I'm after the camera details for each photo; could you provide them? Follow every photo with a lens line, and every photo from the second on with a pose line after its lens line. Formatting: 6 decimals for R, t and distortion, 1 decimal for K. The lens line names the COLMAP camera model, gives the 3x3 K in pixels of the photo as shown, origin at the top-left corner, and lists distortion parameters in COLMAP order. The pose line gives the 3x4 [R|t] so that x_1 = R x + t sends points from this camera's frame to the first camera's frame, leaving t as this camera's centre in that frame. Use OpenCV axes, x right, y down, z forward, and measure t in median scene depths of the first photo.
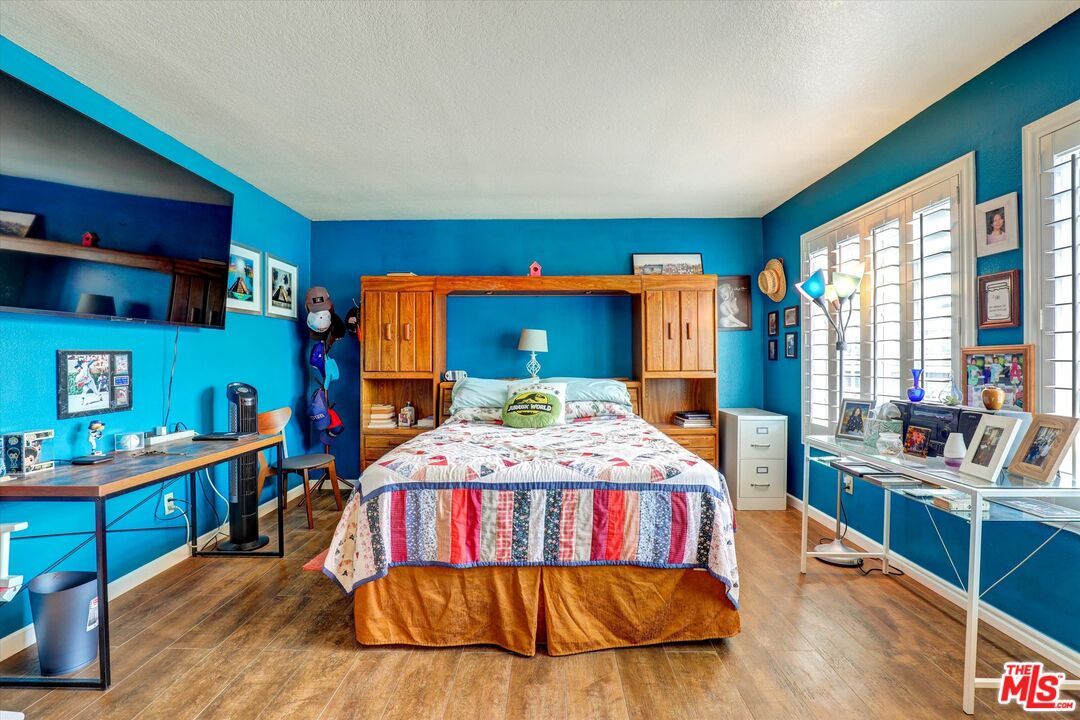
lens RADIAL K [[480.9, 0, 543.4], [0, 480.9, 363.3], [0, 0, 1]] dist [-0.027104, 0.001064]
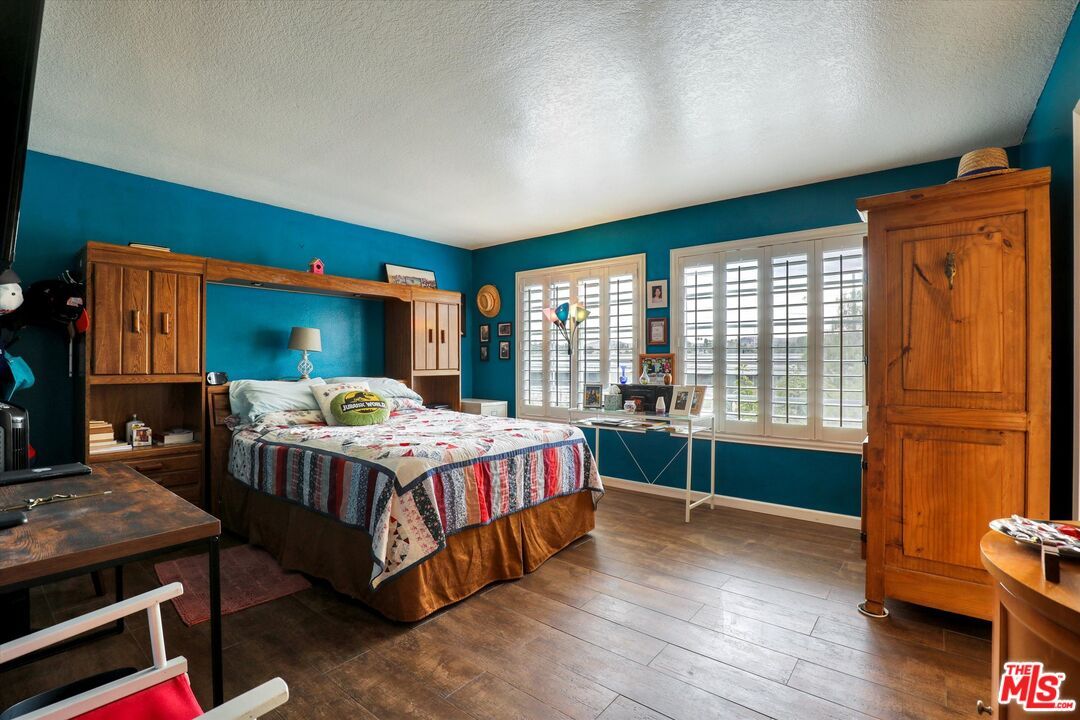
lens RADIAL K [[480.9, 0, 540.4], [0, 480.9, 360.2], [0, 0, 1]] dist [-0.027104, 0.001064]
pose [[0.636258, 0.004525, 0.771463, -1.008385], [0.002913, 0.999962, -0.008268, 0.005950], [-0.771471, 0.007508, 0.636221, 0.082058]]
